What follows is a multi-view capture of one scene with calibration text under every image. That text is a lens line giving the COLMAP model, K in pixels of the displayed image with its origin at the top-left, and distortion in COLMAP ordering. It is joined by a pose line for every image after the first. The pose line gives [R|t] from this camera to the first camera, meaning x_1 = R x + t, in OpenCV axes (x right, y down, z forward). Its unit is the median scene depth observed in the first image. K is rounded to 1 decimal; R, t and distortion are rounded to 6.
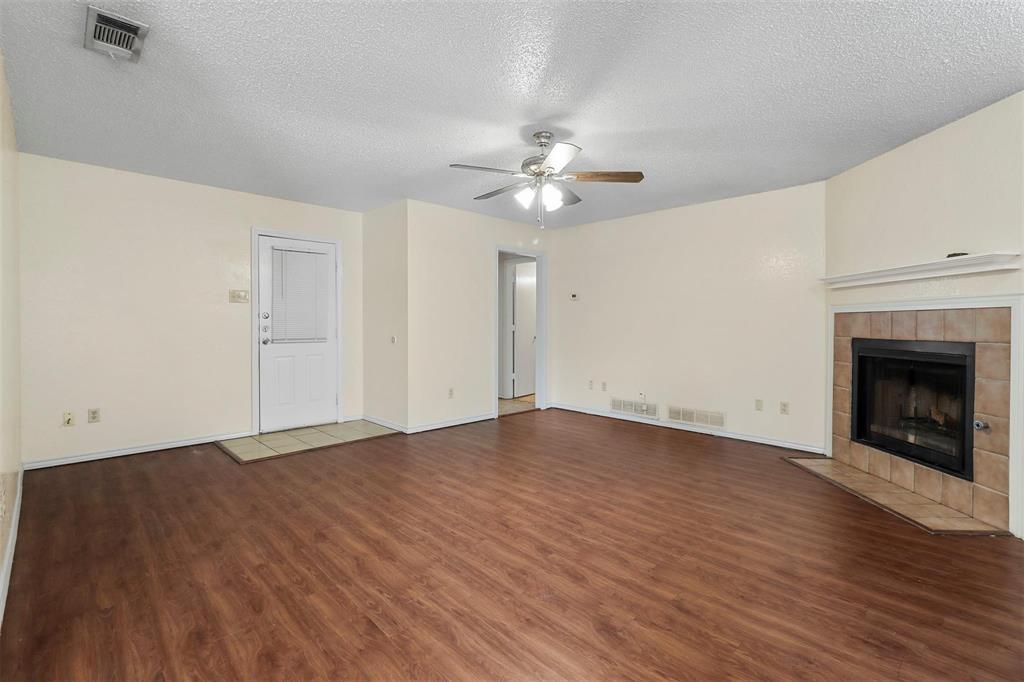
lens RADIAL K [[464.1, 0, 508.2], [0, 464.1, 327.4], [0, 0, 1]] dist [-0.000663, -0.000183]
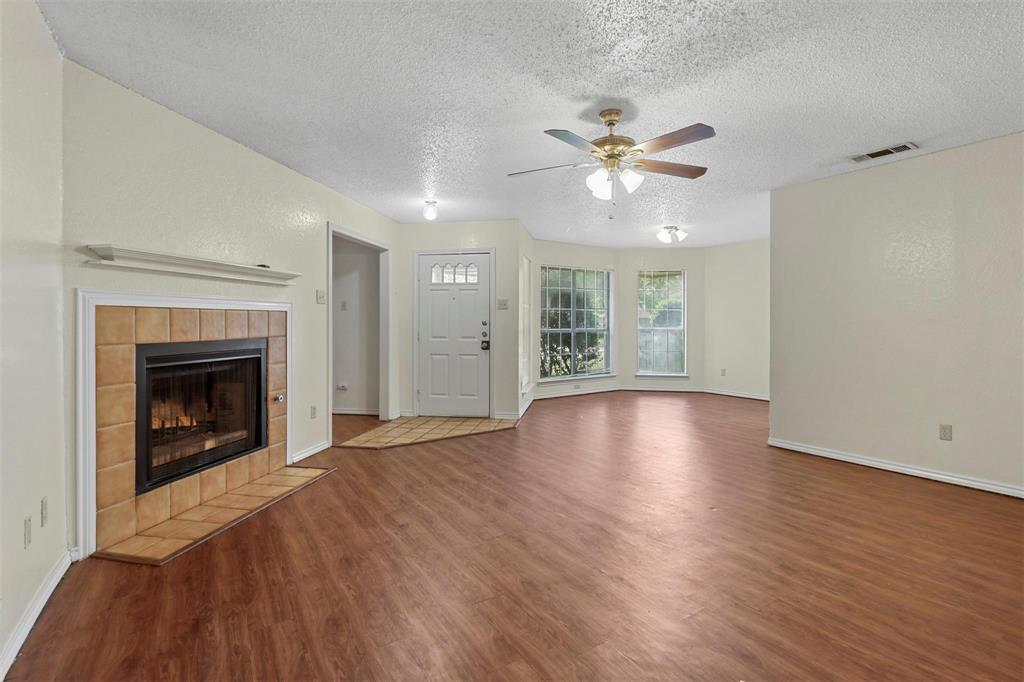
lens RADIAL K [[464.1, 0, 508.2], [0, 464.1, 327.4], [0, 0, 1]] dist [-0.000663, -0.000183]
pose [[-0.982175, -0.007474, 0.187819, 0.094501], [-0.003421, 0.999754, 0.021894, -0.021449], [-0.187937, 0.020861, -0.981960, 1.775451]]
